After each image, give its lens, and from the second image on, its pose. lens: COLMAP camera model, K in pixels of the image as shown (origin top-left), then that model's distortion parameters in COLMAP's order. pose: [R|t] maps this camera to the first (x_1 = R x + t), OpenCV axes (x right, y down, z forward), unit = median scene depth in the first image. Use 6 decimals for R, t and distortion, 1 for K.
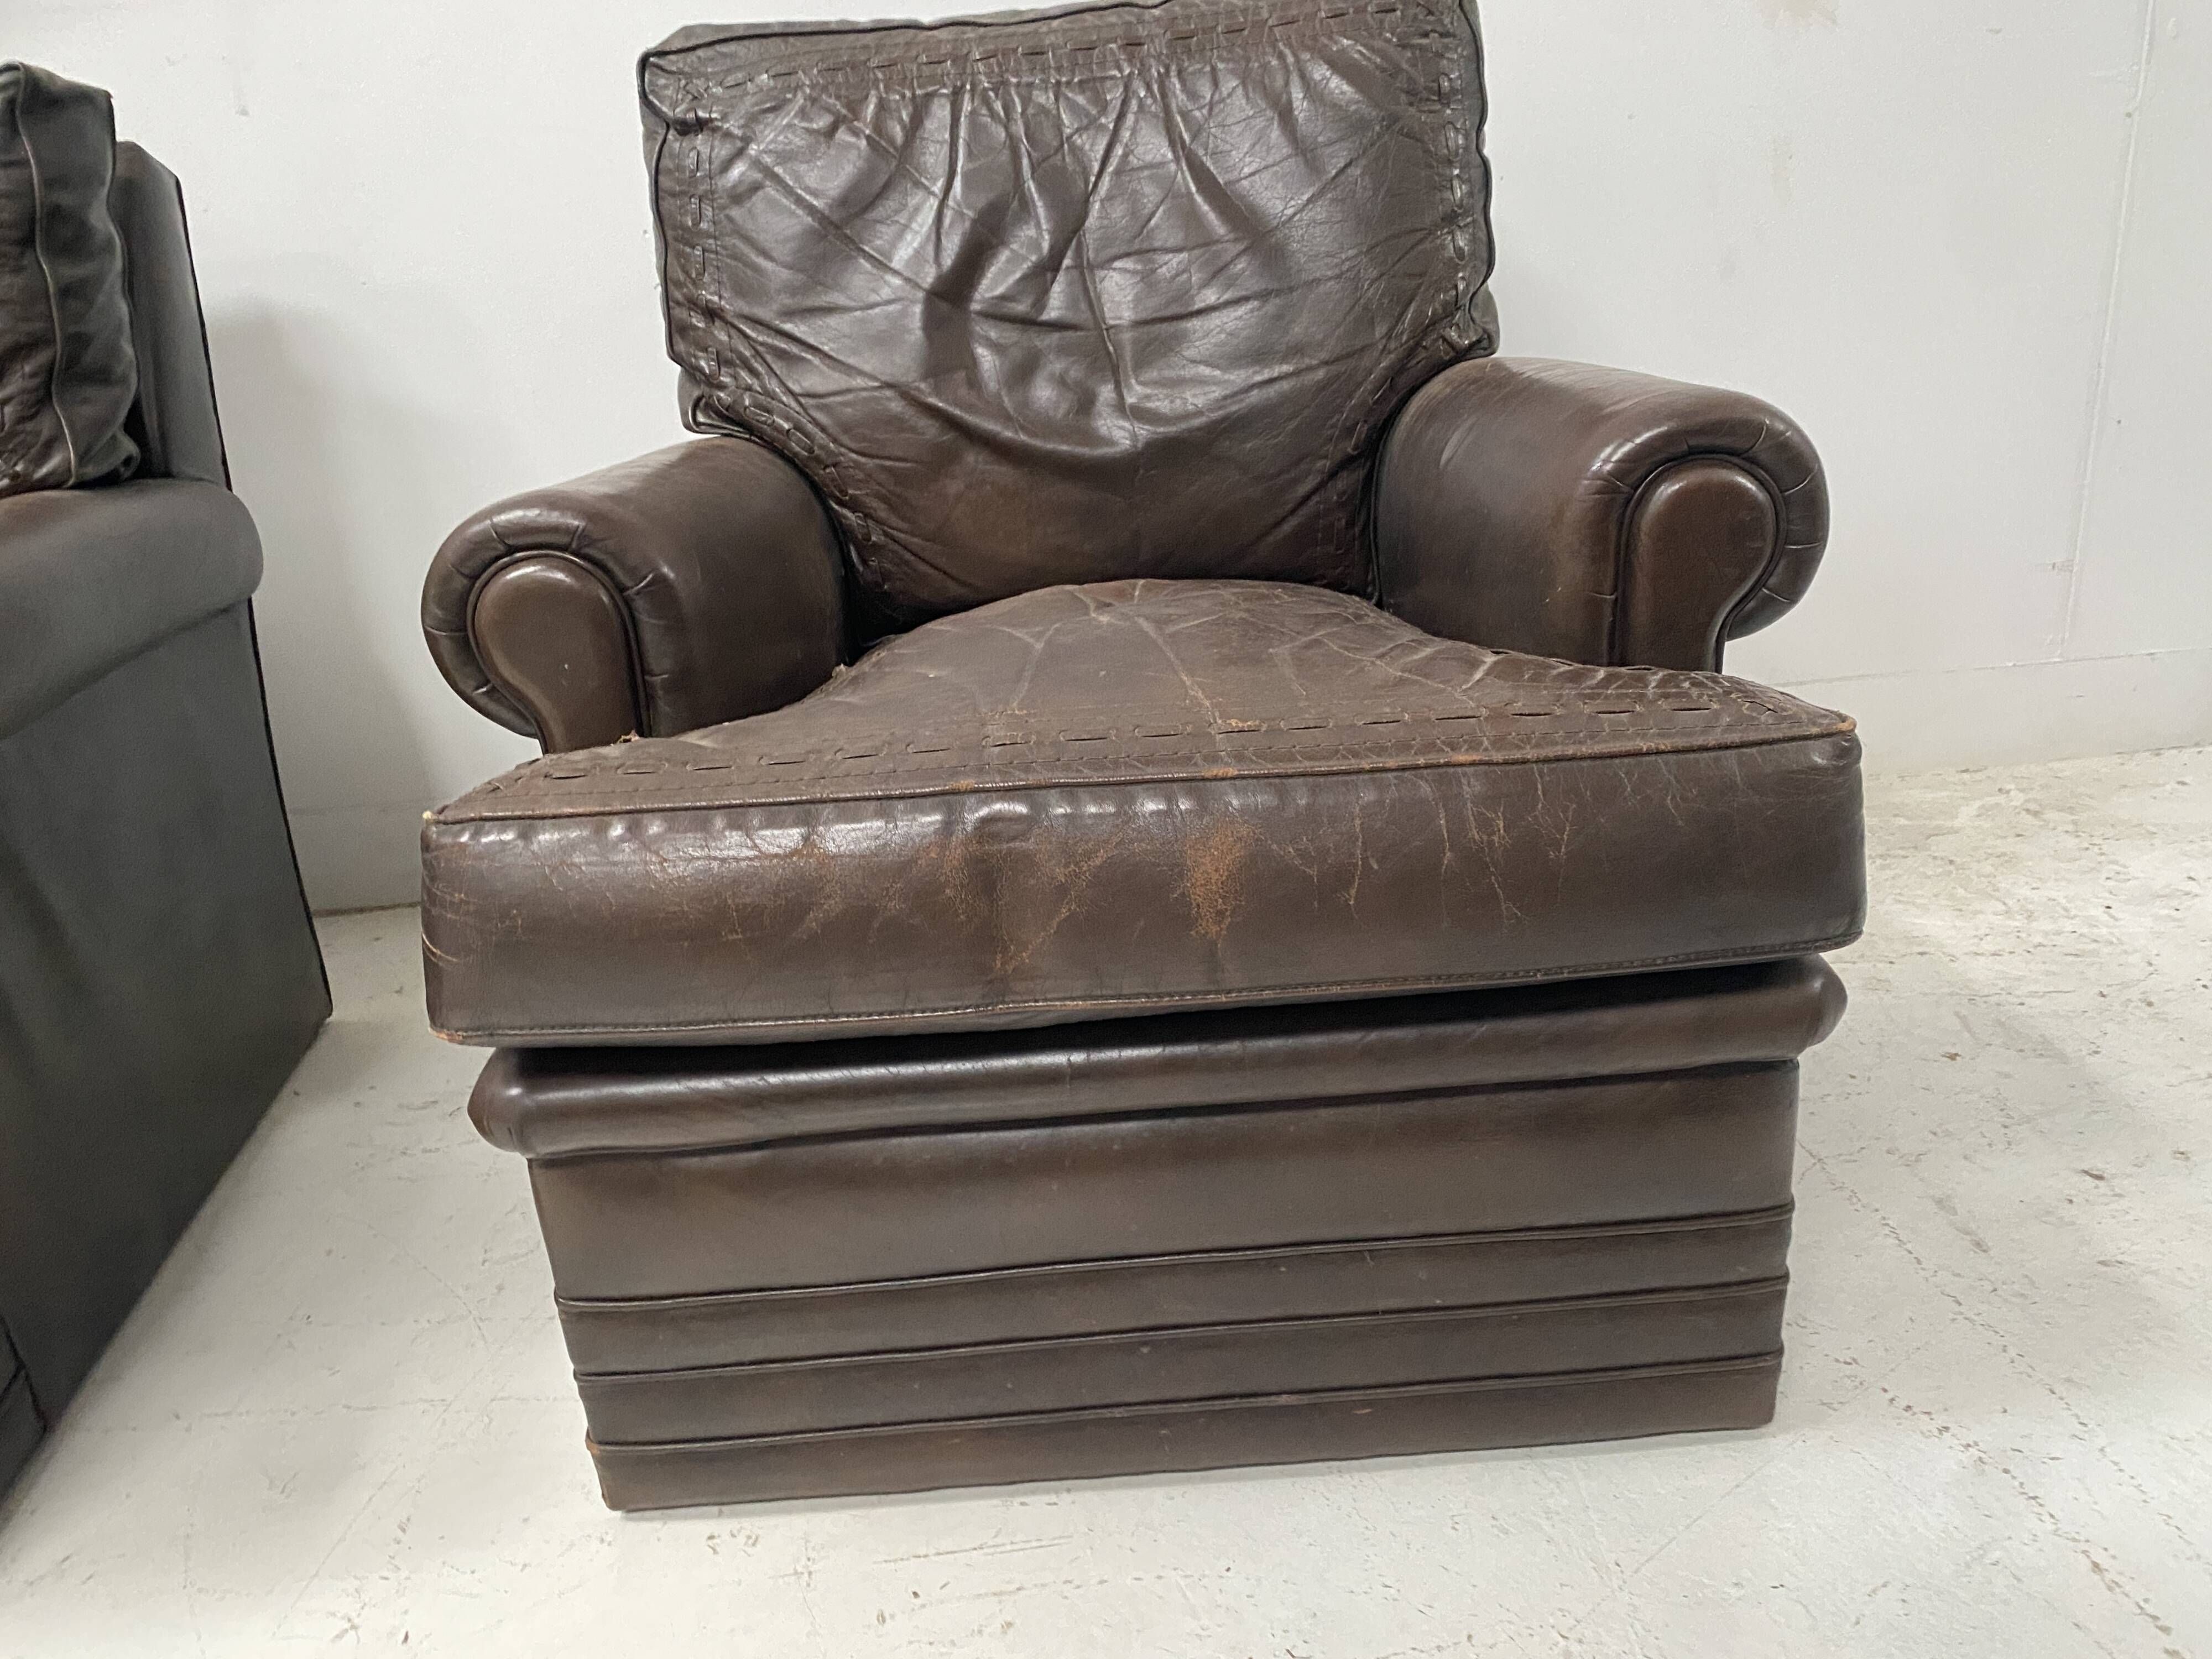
lens RADIAL K [[1777.4, 0, 1106.0], [0, 1777.4, 829.5], [0, 0, 1]] dist [0.024701, -0.110901]
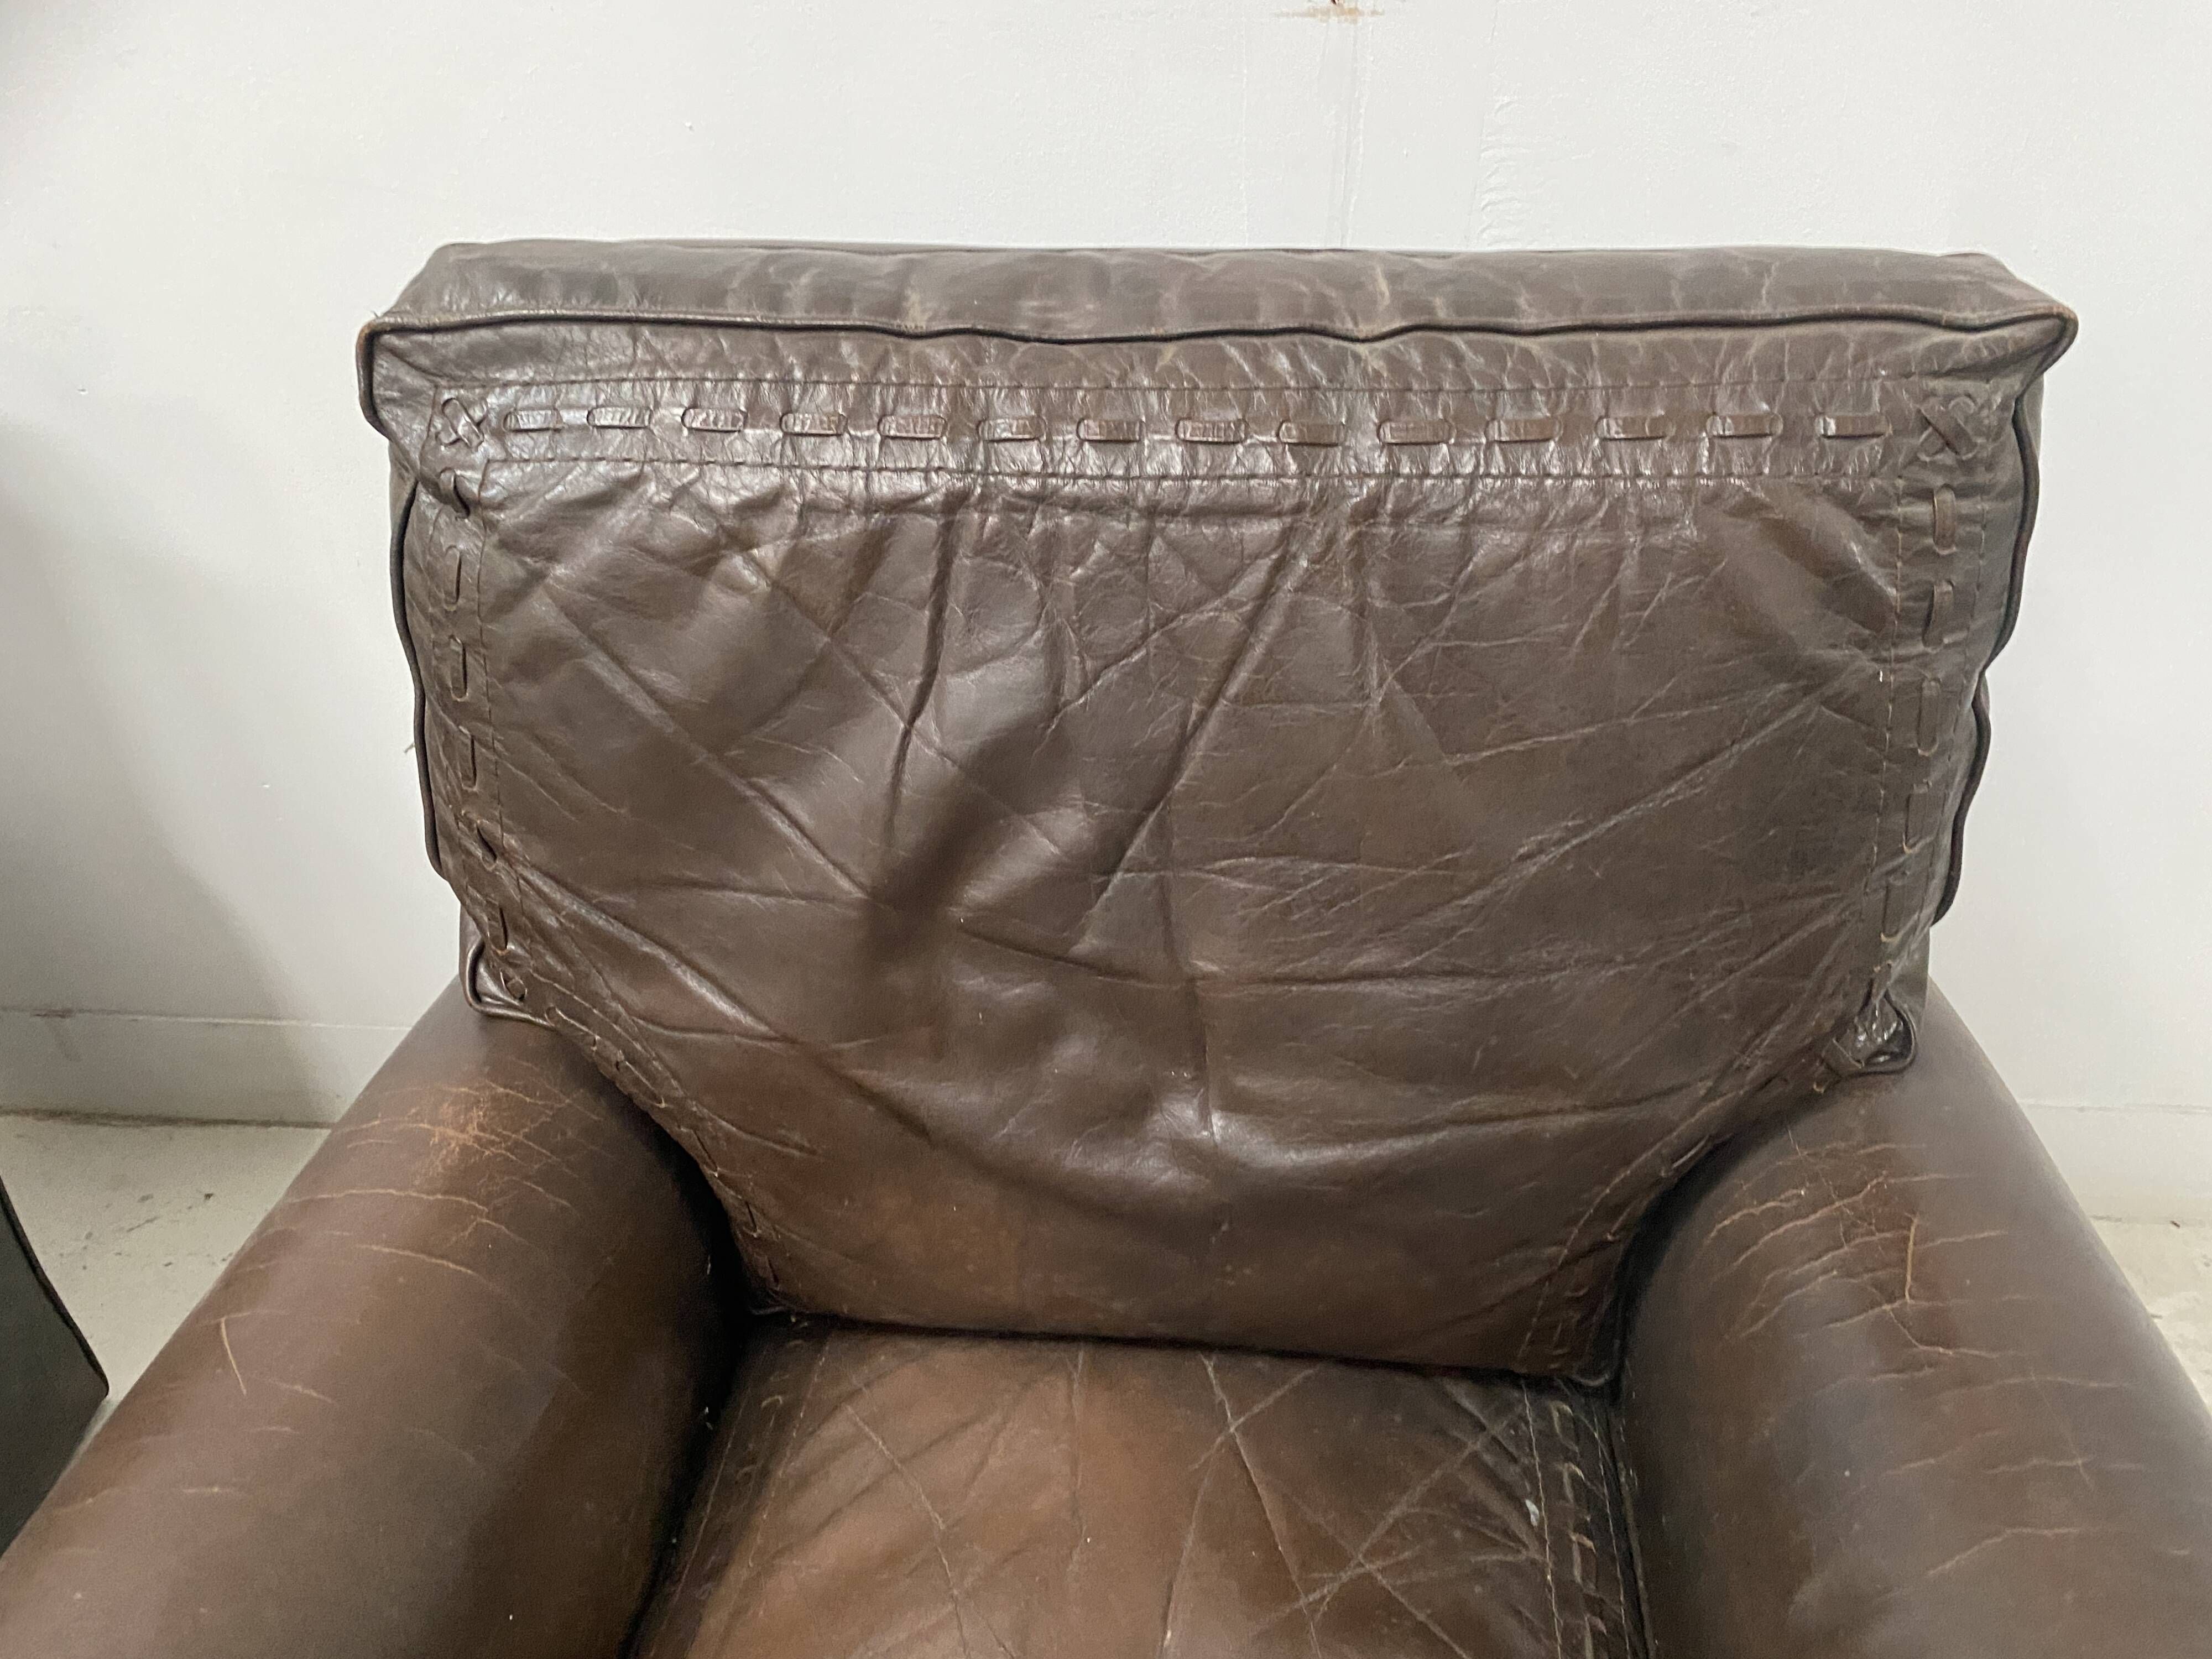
lens RADIAL K [[1777.4, 0, 1106.0], [0, 1777.4, 829.5], [0, 0, 1]] dist [0.024701, -0.110901]
pose [[0.989335, 0.126506, -0.072204, 0.007600], [-0.102162, 0.955970, 0.275106, -0.470371], [0.103828, -0.264796, 0.958699, 0.495403]]
